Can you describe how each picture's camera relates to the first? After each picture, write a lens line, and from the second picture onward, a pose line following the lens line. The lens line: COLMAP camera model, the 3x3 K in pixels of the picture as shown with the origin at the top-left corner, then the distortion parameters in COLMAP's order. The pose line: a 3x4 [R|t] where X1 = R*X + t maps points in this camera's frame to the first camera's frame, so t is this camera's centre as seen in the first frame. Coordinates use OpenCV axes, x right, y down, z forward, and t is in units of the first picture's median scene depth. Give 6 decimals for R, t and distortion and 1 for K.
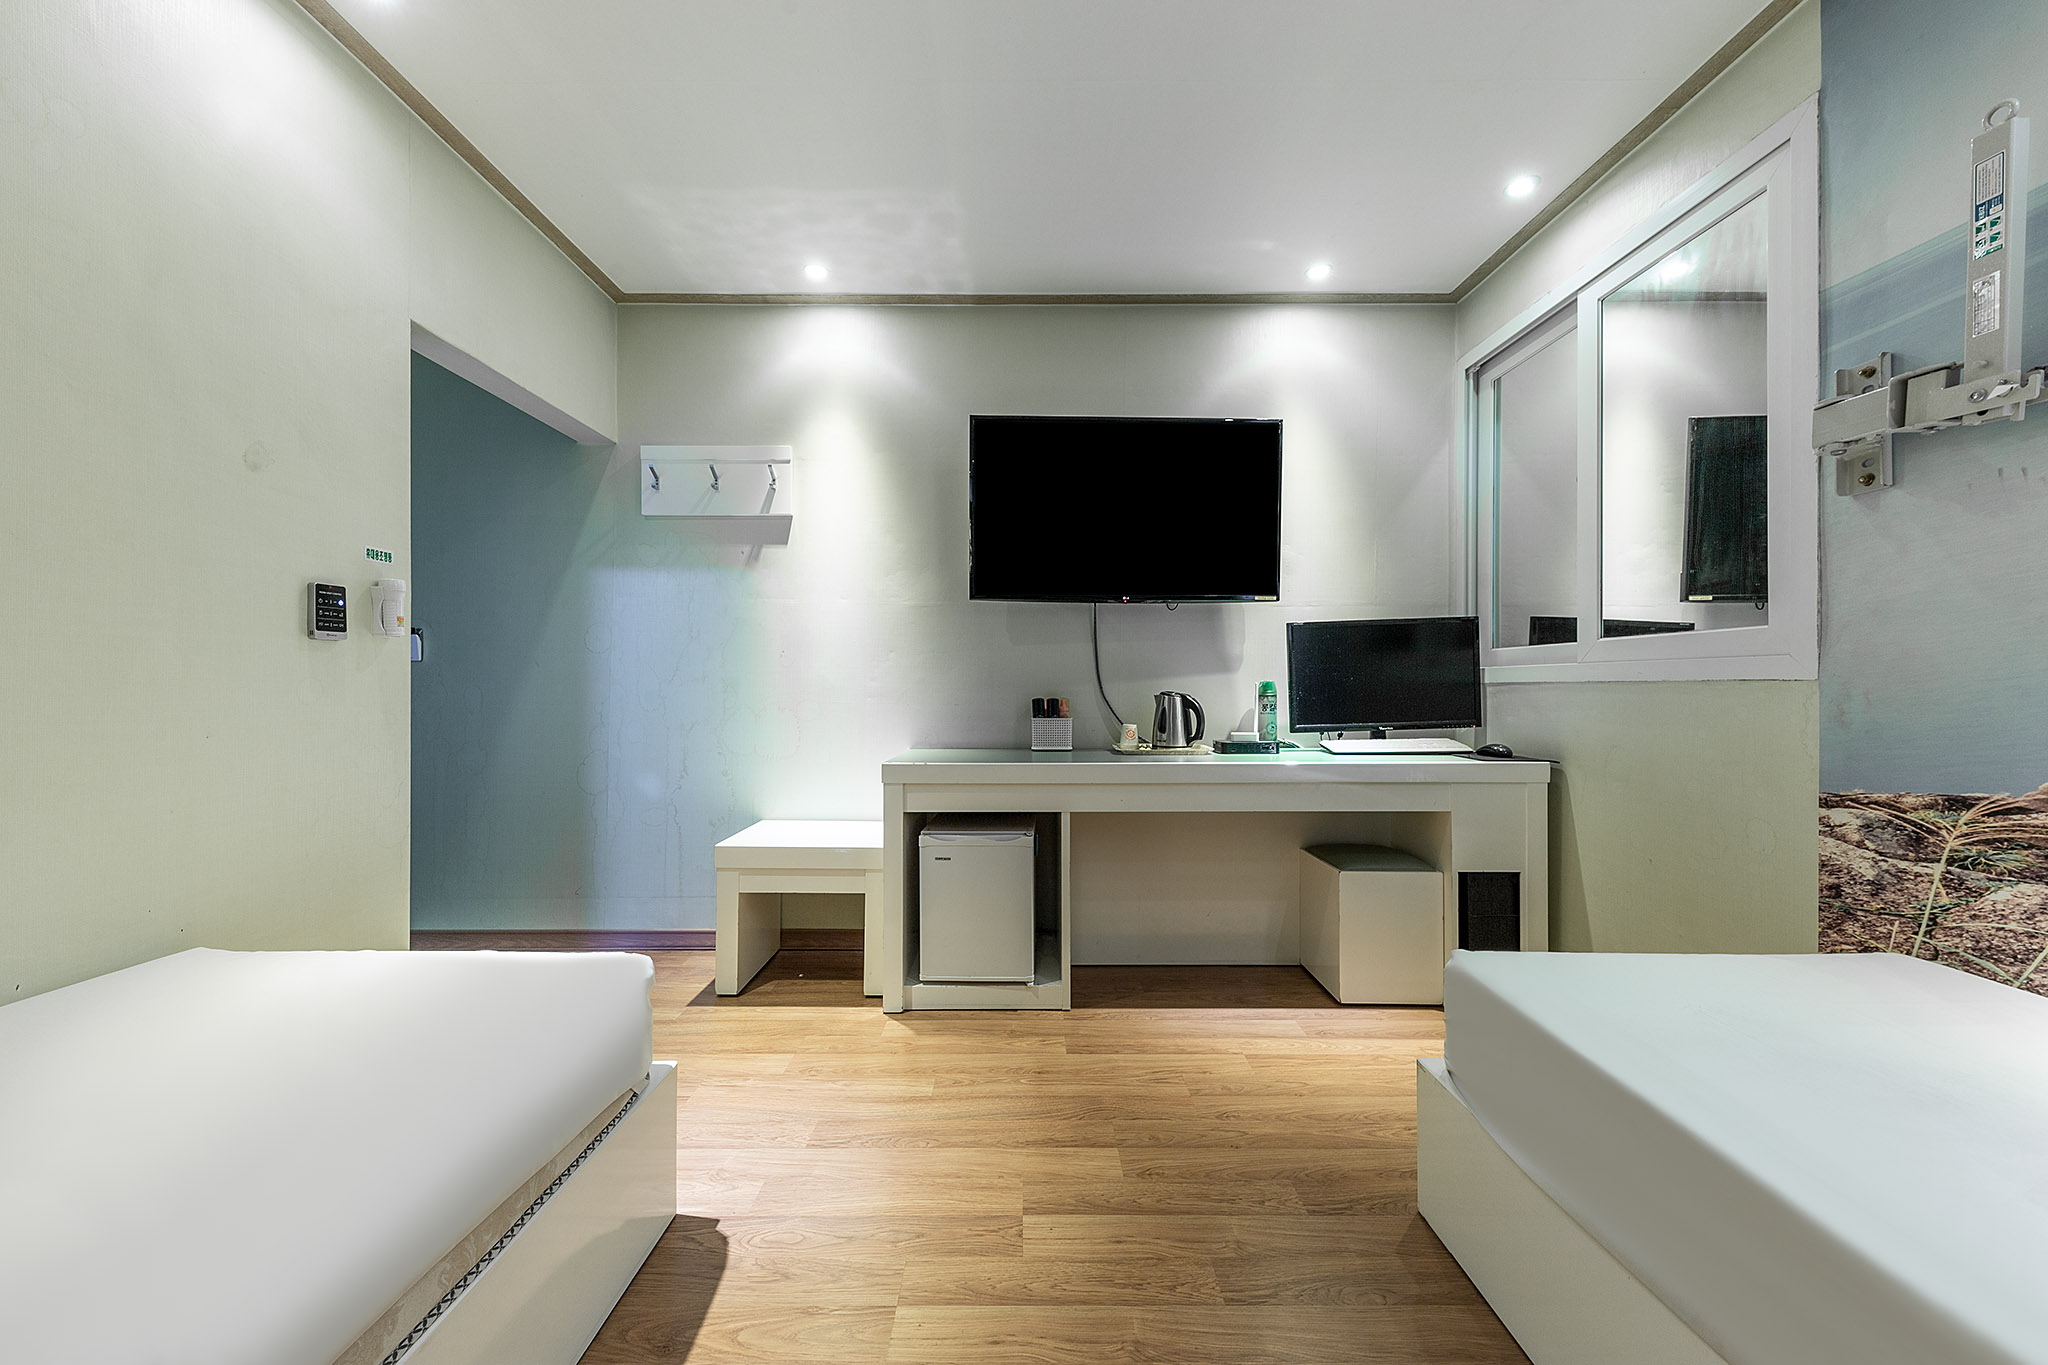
lens RADIAL K [[707.2, 0, 1022.6], [0, 707.2, 673.5], [0, 0, 1]] dist [0.004612, -0.000896]
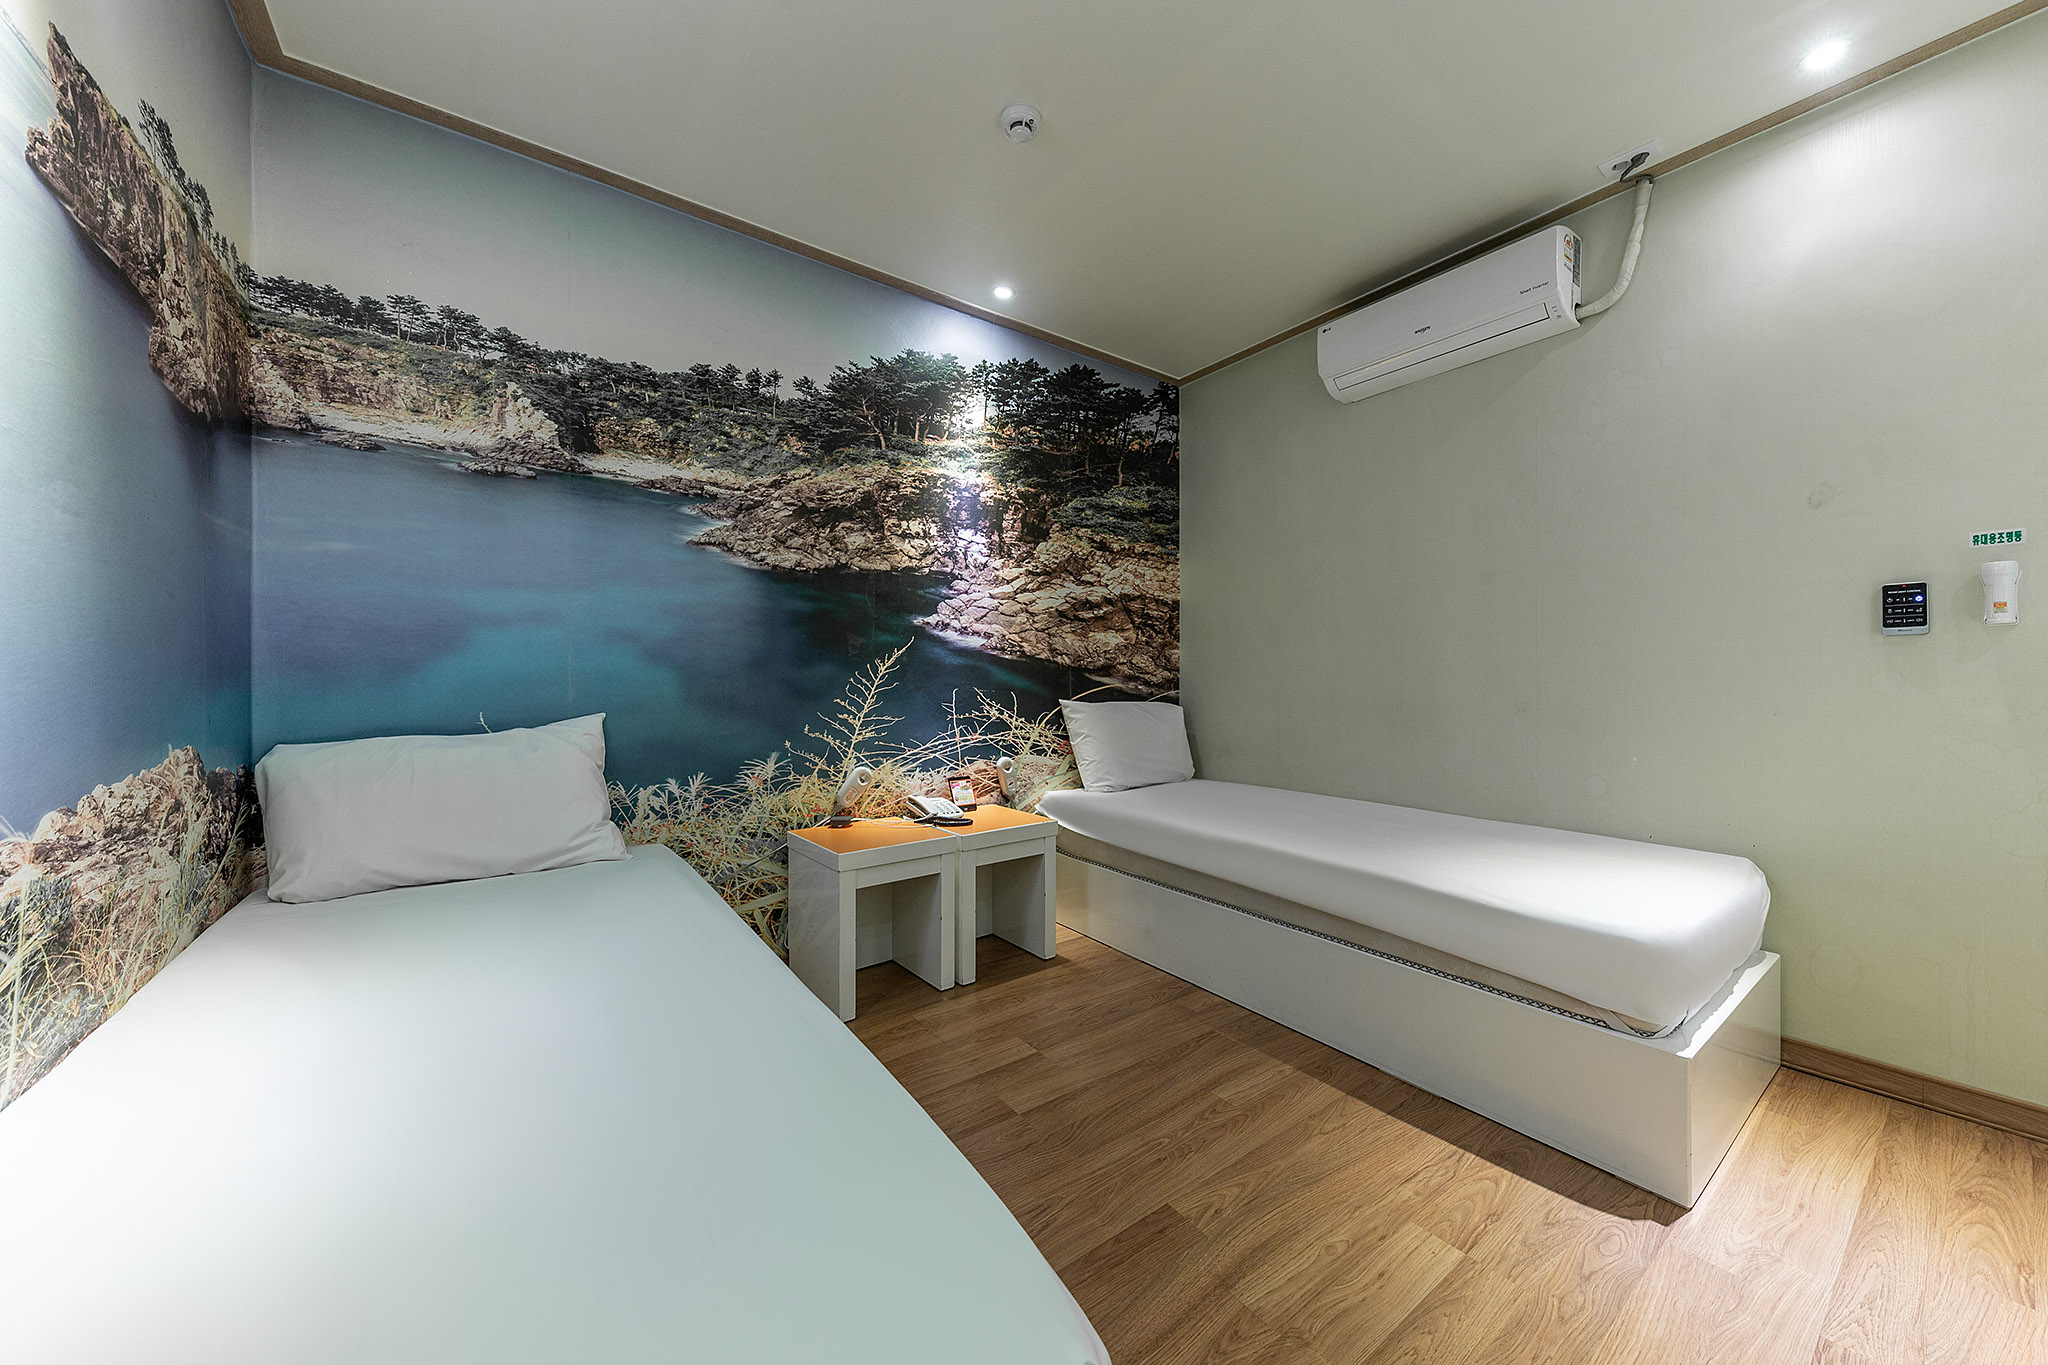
lens RADIAL K [[707.2, 0, 1018.8], [0, 707.2, 678.0], [0, 0, 1]] dist [0.004612, -0.000896]
pose [[-0.809110, -0.001146, -0.587657, 0.799744], [0.010850, 0.999799, -0.016889, 0.022247], [0.587558, -0.020041, -0.808934, 1.186180]]
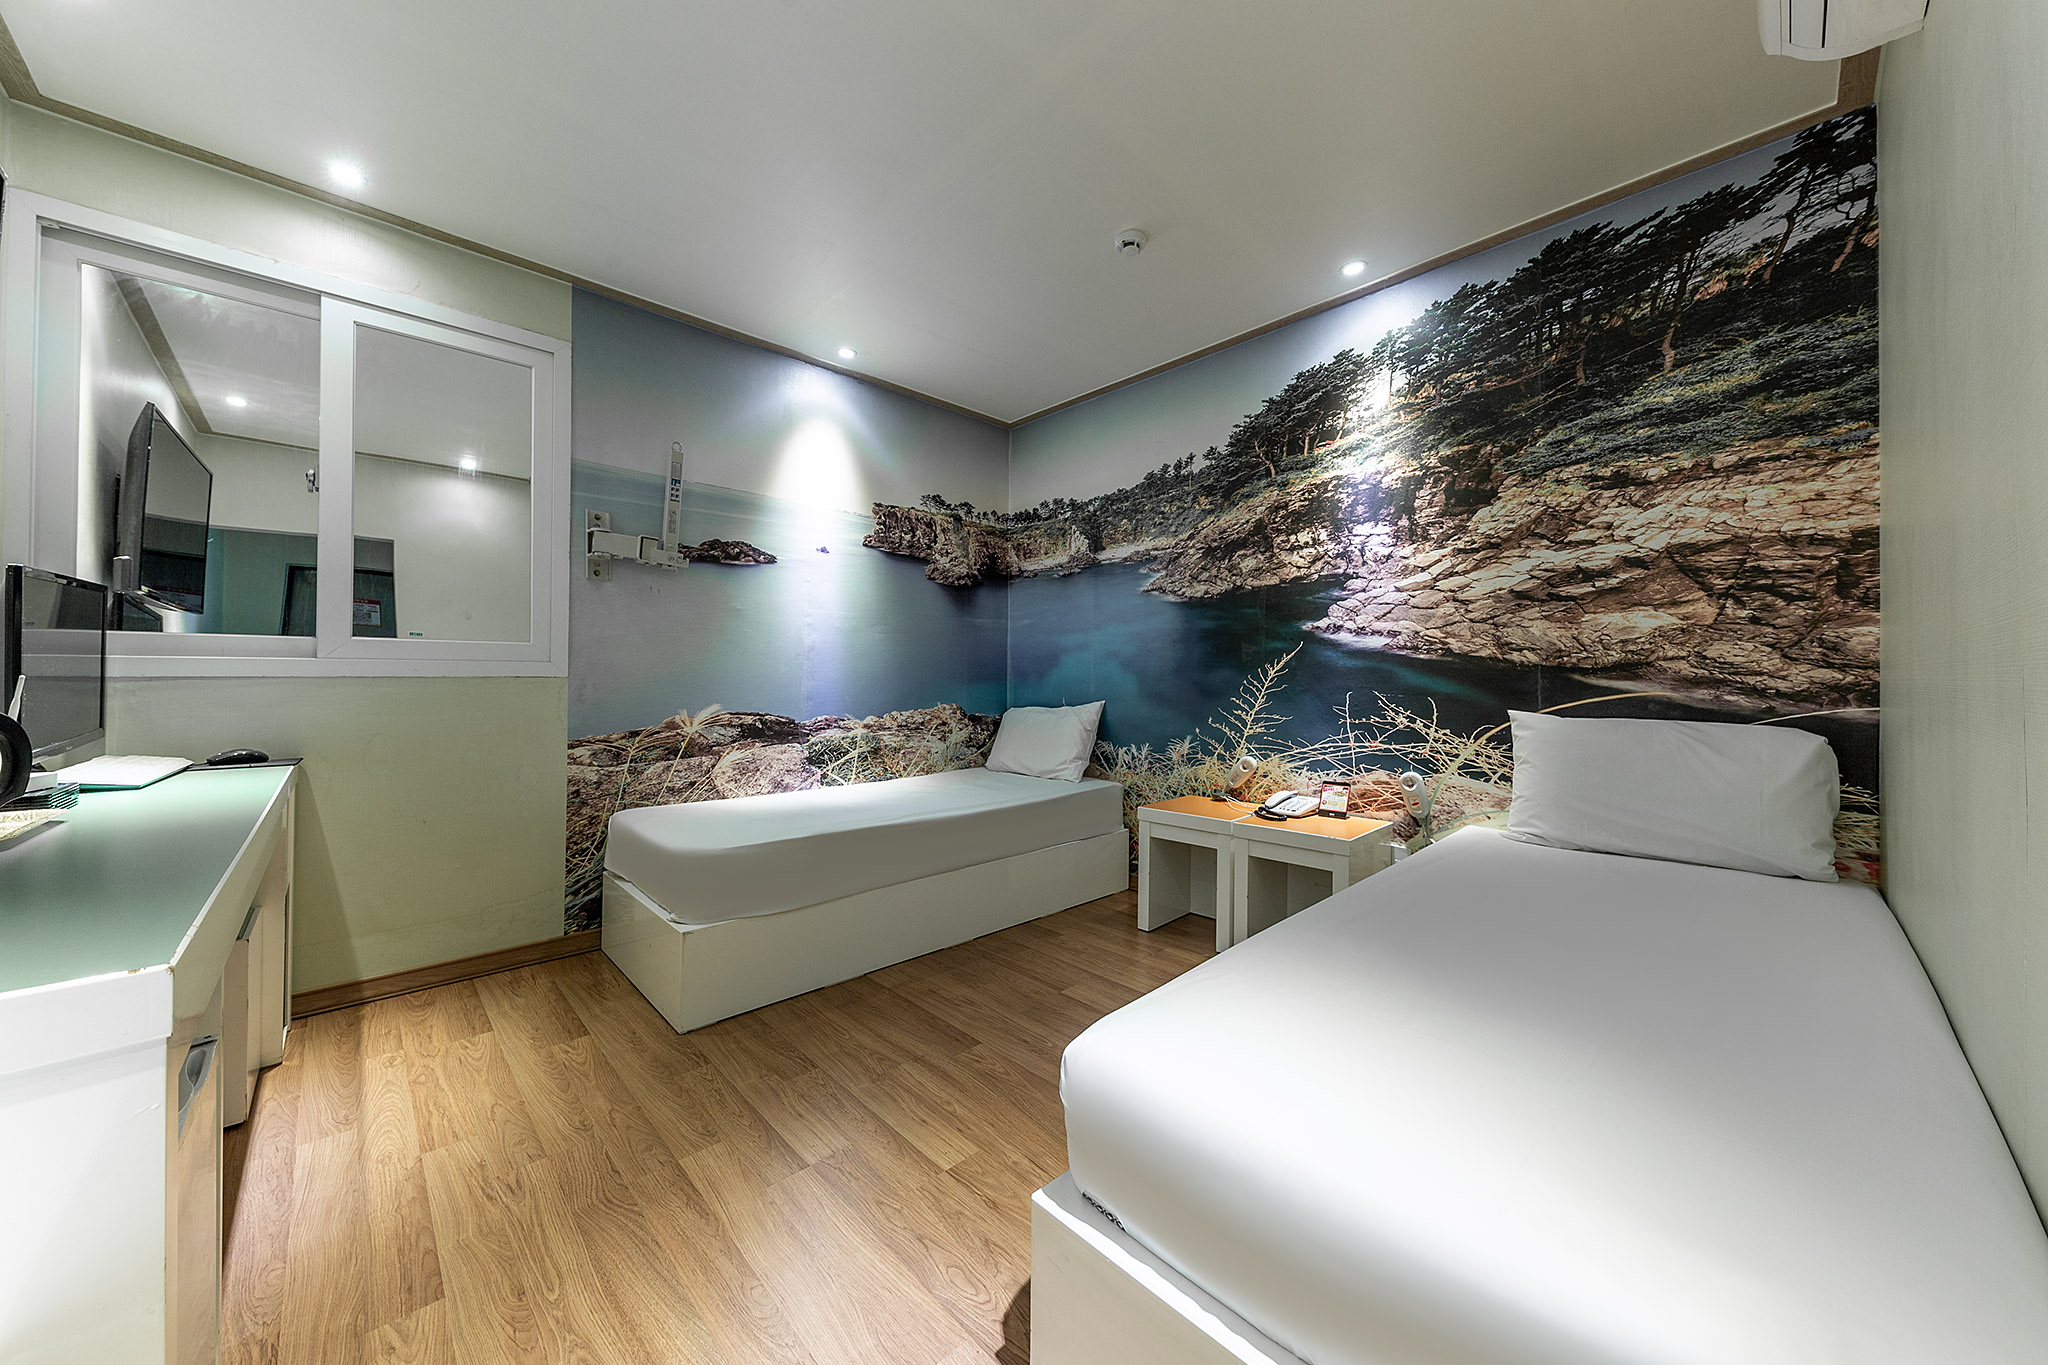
lens RADIAL K [[707.2, 0, 1027.8], [0, 707.2, 670.2], [0, 0, 1]] dist [0.004612, -0.000896]
pose [[-0.696965, 0.006528, 0.717076, -0.954069], [-0.015223, 0.999599, -0.023896, 0.017132], [-0.716944, -0.027571, -0.696586, 1.436038]]
